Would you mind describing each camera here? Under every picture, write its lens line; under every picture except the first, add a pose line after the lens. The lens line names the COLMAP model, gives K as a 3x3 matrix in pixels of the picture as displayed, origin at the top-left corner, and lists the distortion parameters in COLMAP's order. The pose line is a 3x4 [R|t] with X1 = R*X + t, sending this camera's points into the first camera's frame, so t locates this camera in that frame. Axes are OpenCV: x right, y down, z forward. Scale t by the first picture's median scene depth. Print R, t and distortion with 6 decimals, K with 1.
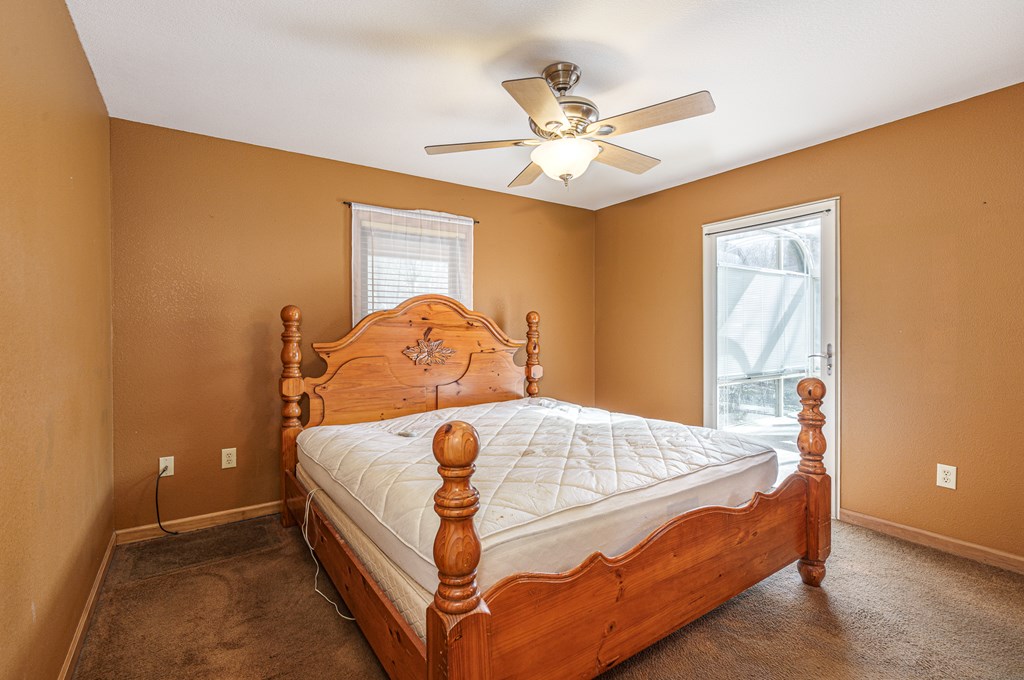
lens RADIAL K [[470.8, 0, 512.0], [0, 470.8, 340.0], [0, 0, 1]] dist [0.001348, 0.000284]
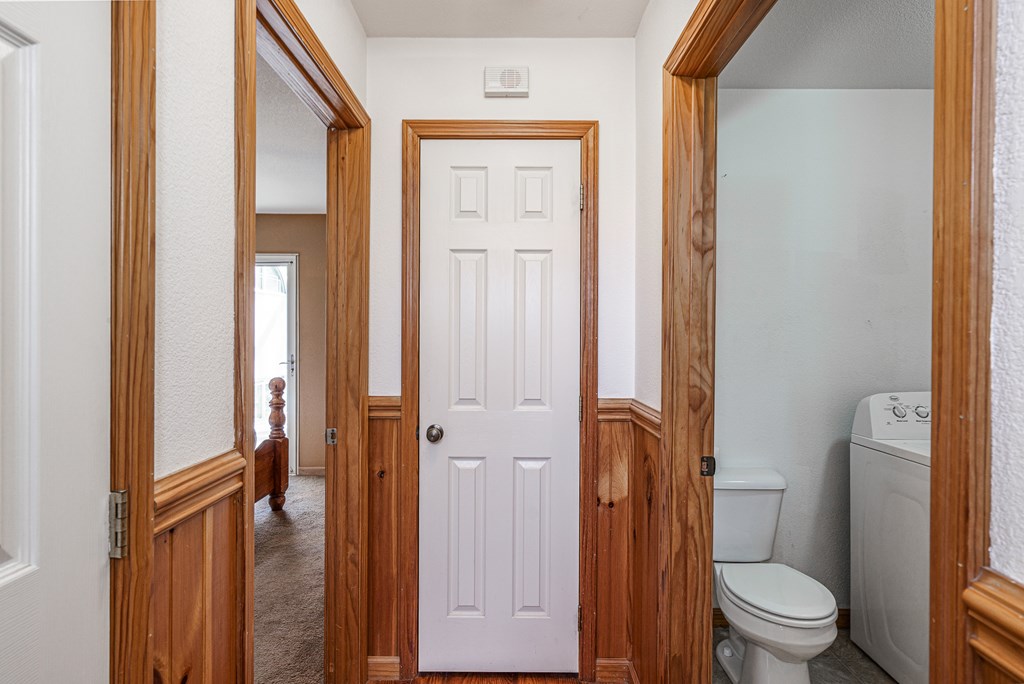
lens RADIAL K [[532.8, 0, 513.7], [0, 532.8, 343.2], [0, 0, 1]] dist [-0.002200, -0.000567]
pose [[0.576170, 0.003186, 0.817324, -0.362058], [-0.002239, 0.999995, -0.002319, -0.033084], [-0.817327, -0.000494, 0.576174, -0.666683]]
